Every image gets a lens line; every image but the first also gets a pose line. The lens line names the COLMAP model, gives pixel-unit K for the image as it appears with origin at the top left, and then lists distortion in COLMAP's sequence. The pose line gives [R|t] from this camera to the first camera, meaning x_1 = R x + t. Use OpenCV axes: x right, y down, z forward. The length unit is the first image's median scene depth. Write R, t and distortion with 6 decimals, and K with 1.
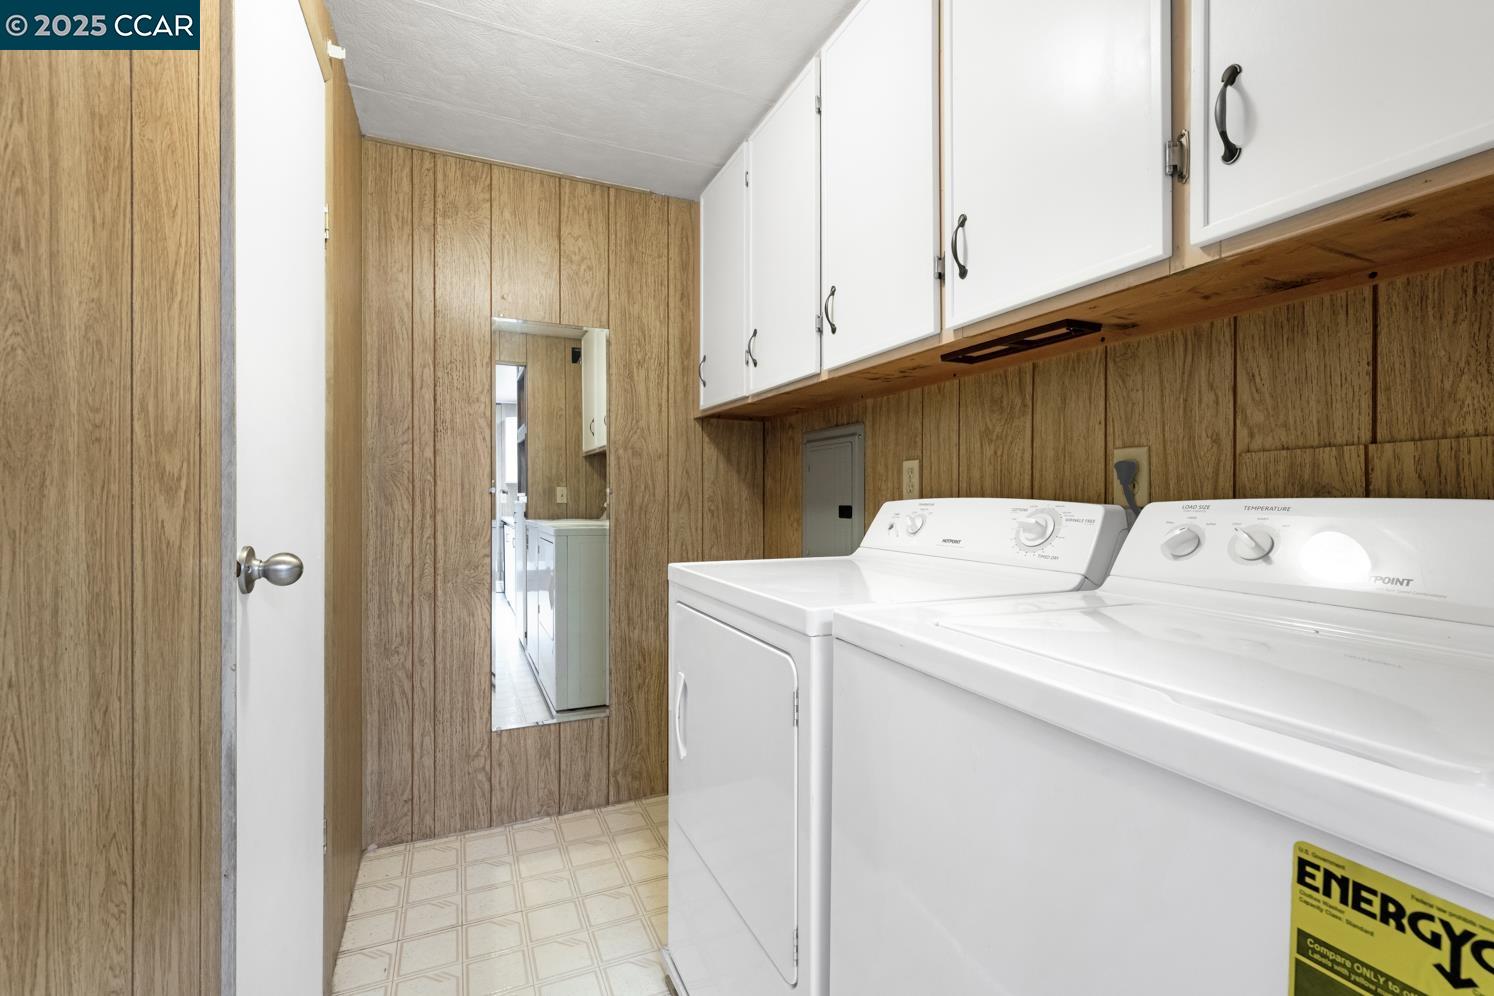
lens RADIAL K [[657.8, 0, 748.9], [0, 657.8, 506.7], [0, 0, 1]] dist [-0.001329, -0.000224]
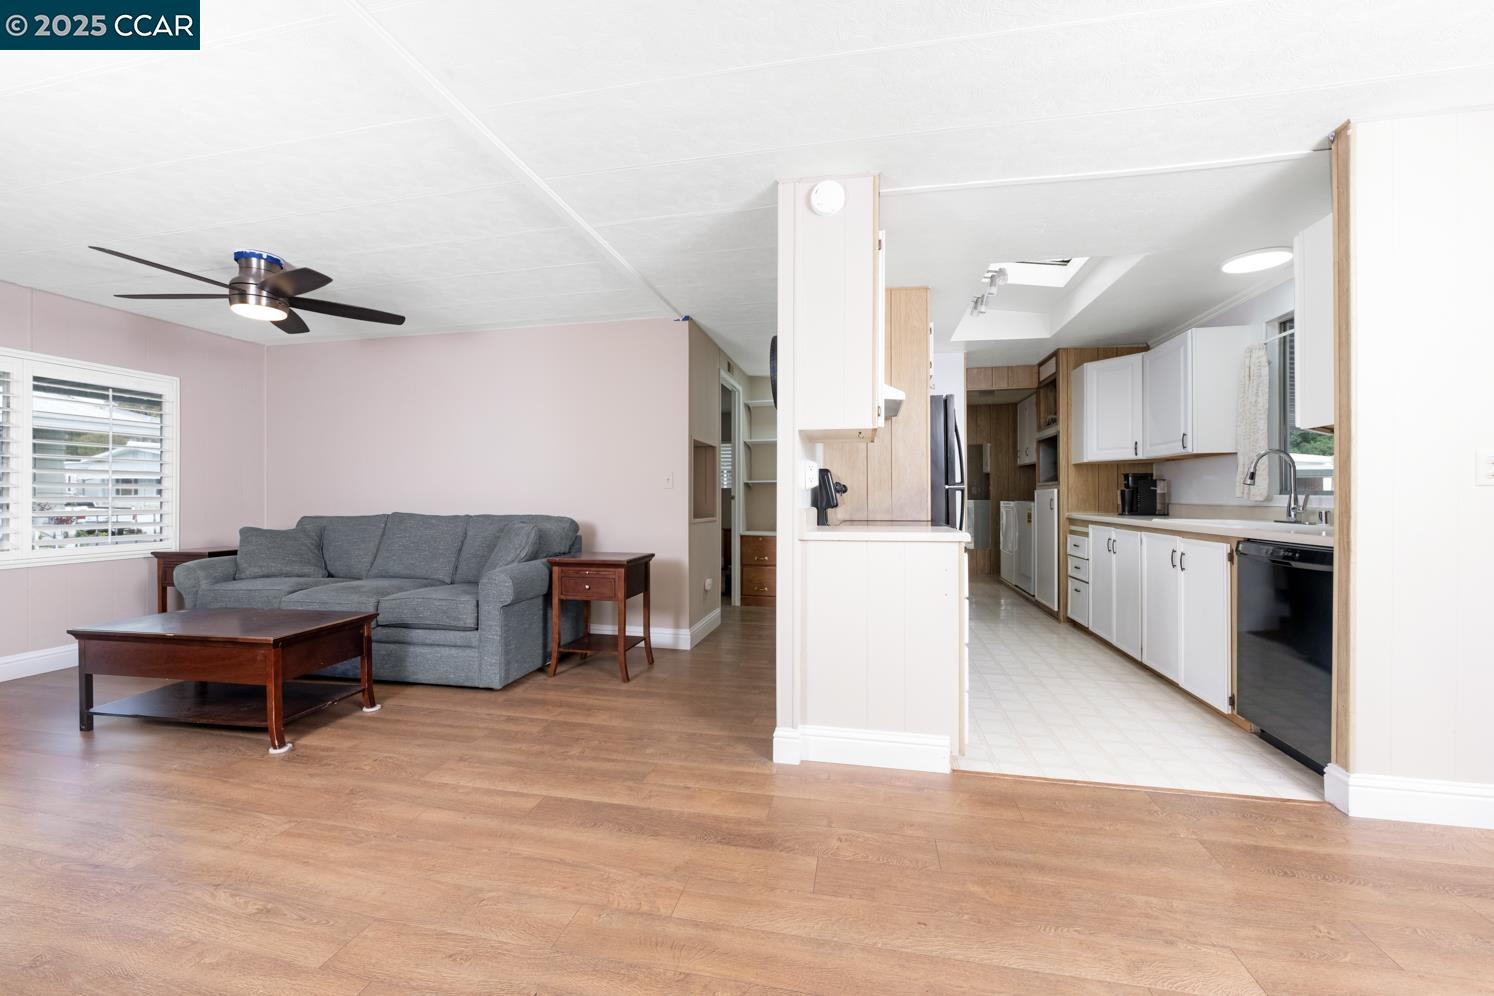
lens RADIAL K [[594.0, 0, 748.0], [0, 594.0, 496.9], [0, 0, 1]] dist [-0.006556, -0.000765]
pose [[0.808680, -0.002646, -0.588243, 0.617947], [-0.002236, 0.999969, -0.007572, 0.051410], [0.588244, 0.007438, 0.808649, -2.389588]]
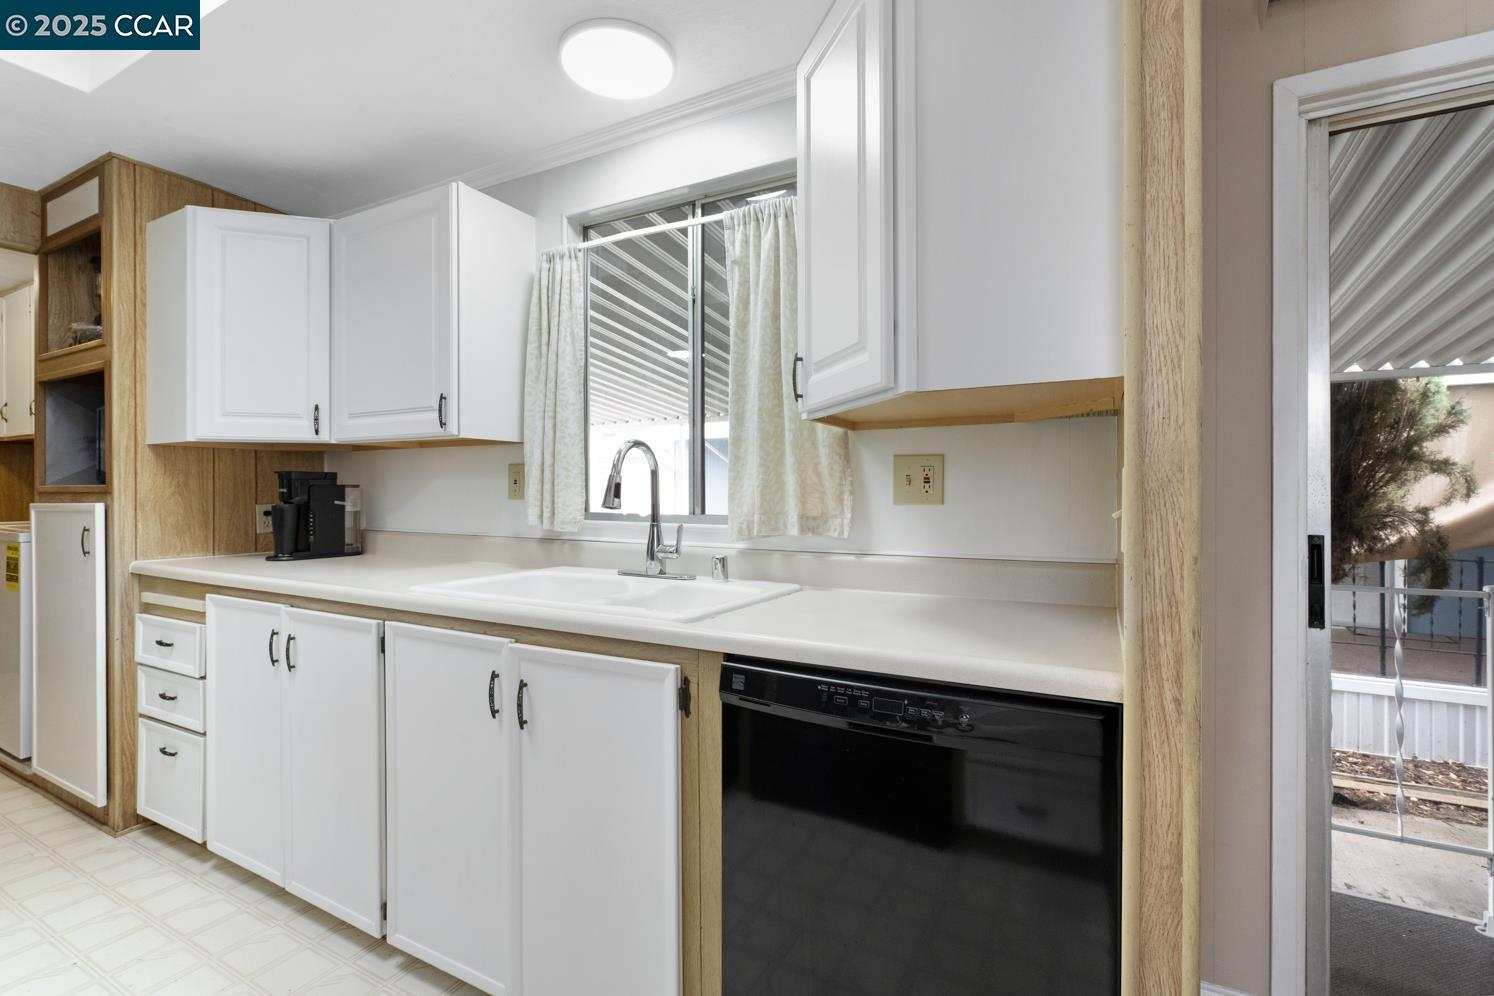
lens RADIAL K [[666.8, 0, 738.4], [0, 666.8, 493.1], [0, 0, 1]] dist [-0.002905, -0.000839]
pose [[0.798195, -0.003279, 0.602390, 0.432651], [0.006375, 0.999975, -0.003003, 0.002161], [-0.602366, 0.006237, 0.798196, -1.415548]]
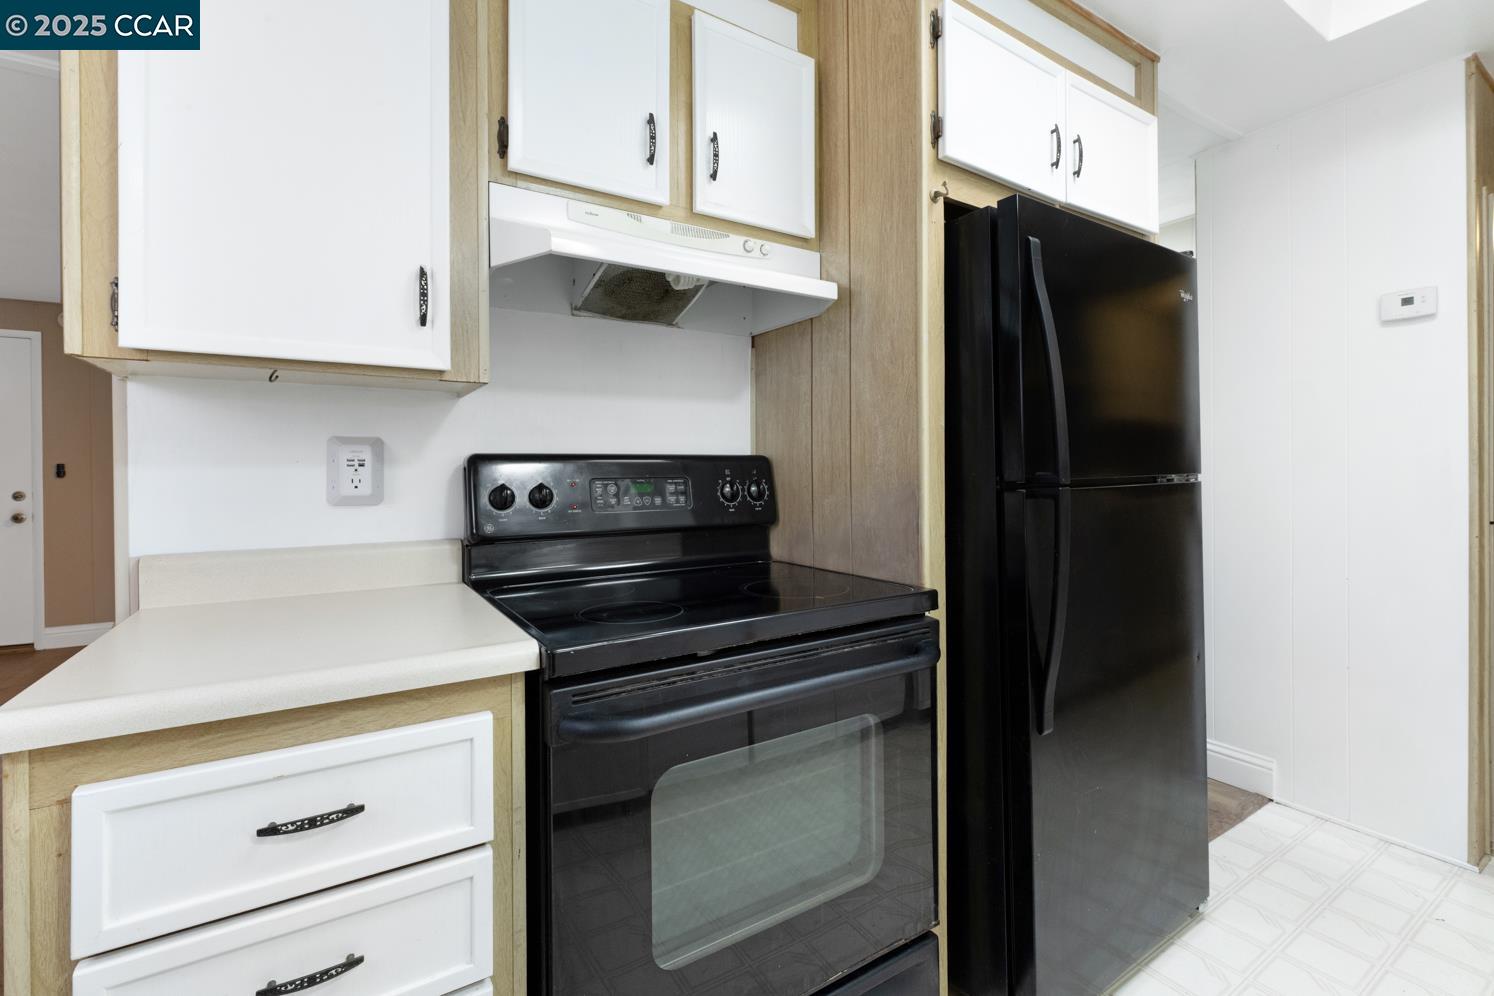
lens RADIAL K [[662.9, 0, 740.4], [0, 662.9, 477.8], [0, 0, 1]] dist [-0.001161, -0.000183]
pose [[0.134687, 0.007962, -0.990856, 0.653734], [0.000979, 0.999966, 0.008168, 0.004495], [0.990888, -0.002070, 0.134675, -1.224465]]
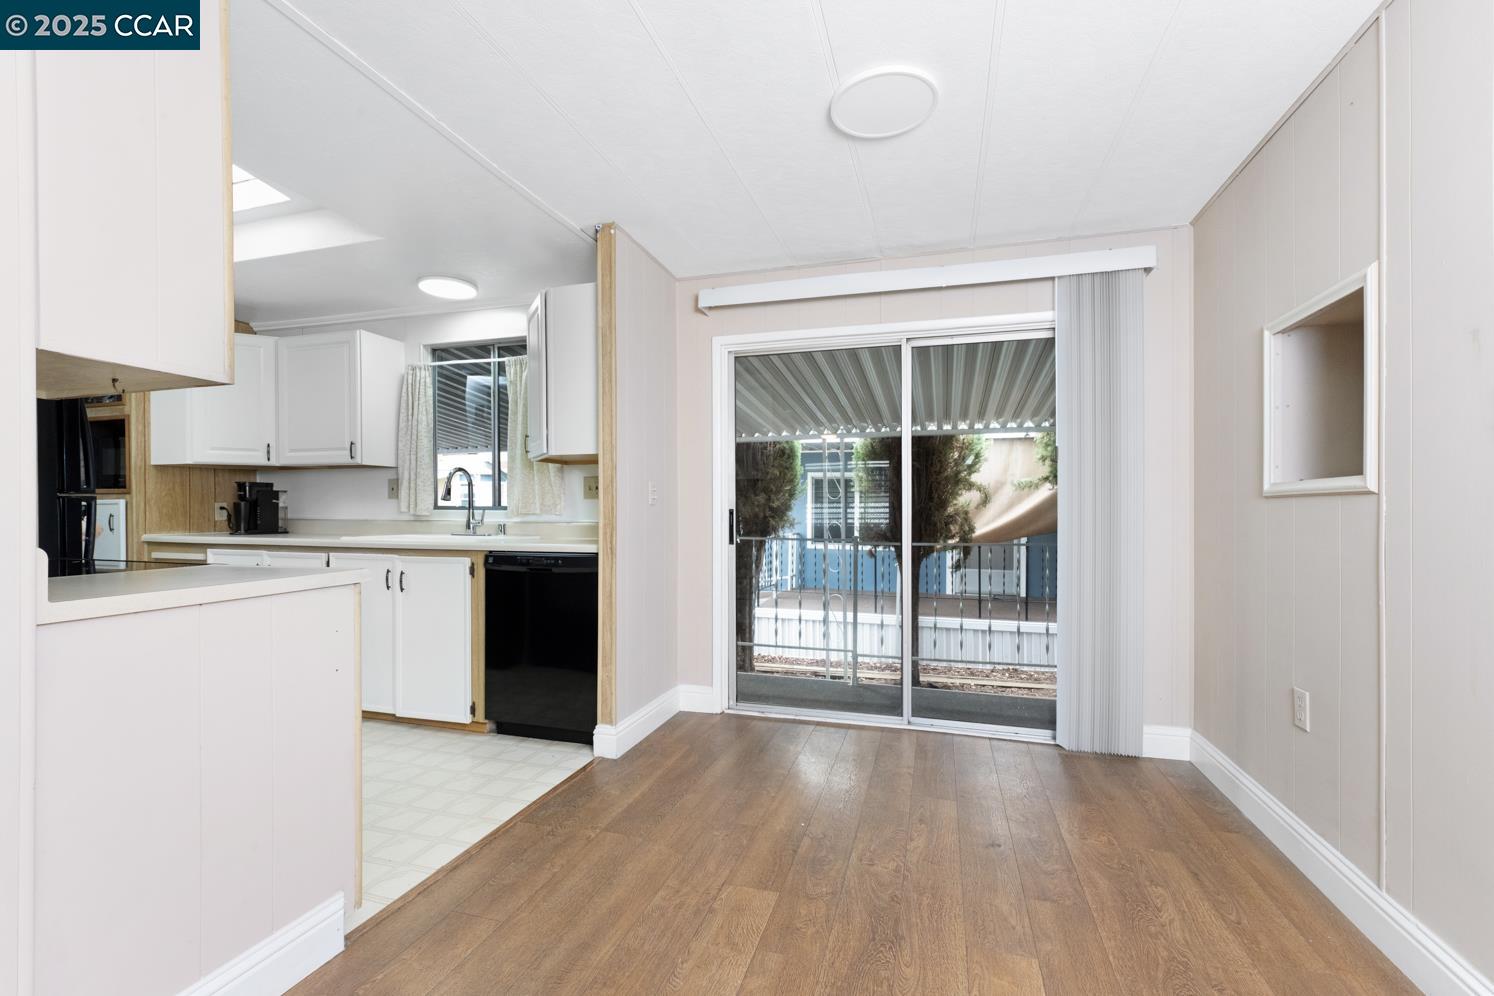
lens RADIAL K [[631.0, 0, 744.8], [0, 631.0, 516.9], [0, 0, 1]] dist [-0.002880, -0.000442]
pose [[0.654121, -0.010034, 0.756323, 0.133191], [0.006115, 0.999949, 0.007978, 0.043608], [-0.756365, -0.000593, 0.654150, -2.168191]]
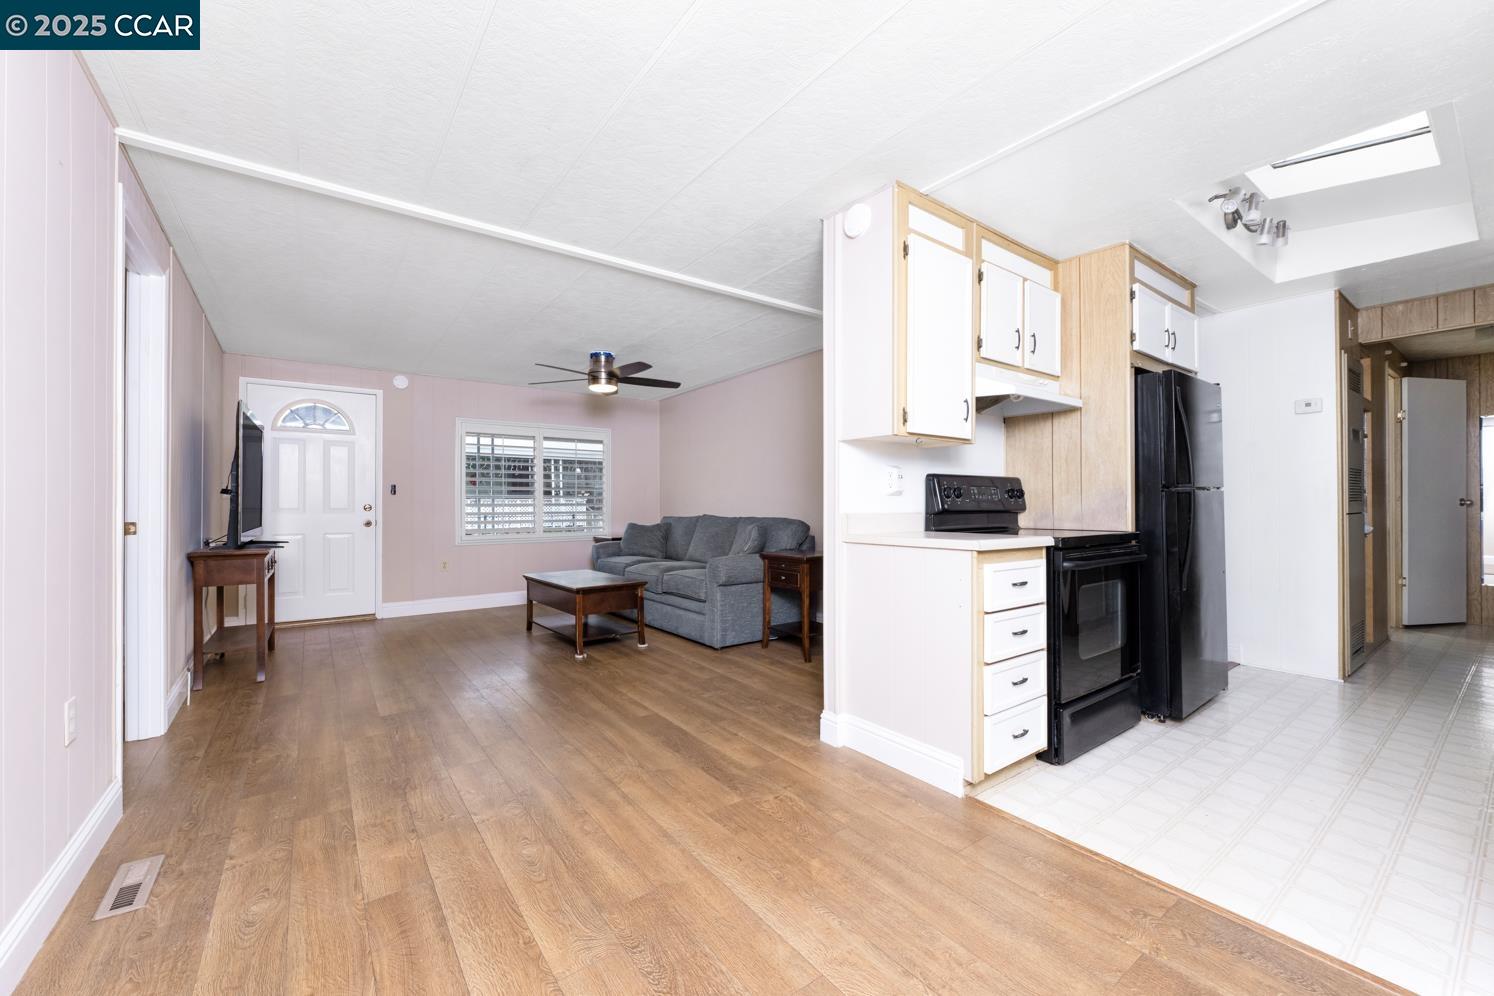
lens RADIAL K [[598.0, 0, 742.3], [0, 598.0, 500.9], [0, 0, 1]] dist [-0.001075, -0.000060]
pose [[0.203453, -0.007330, -0.979057, 1.105249], [-0.004009, 0.999957, -0.008320, 0.051128], [0.979076, 0.005617, 0.203415, -1.957638]]
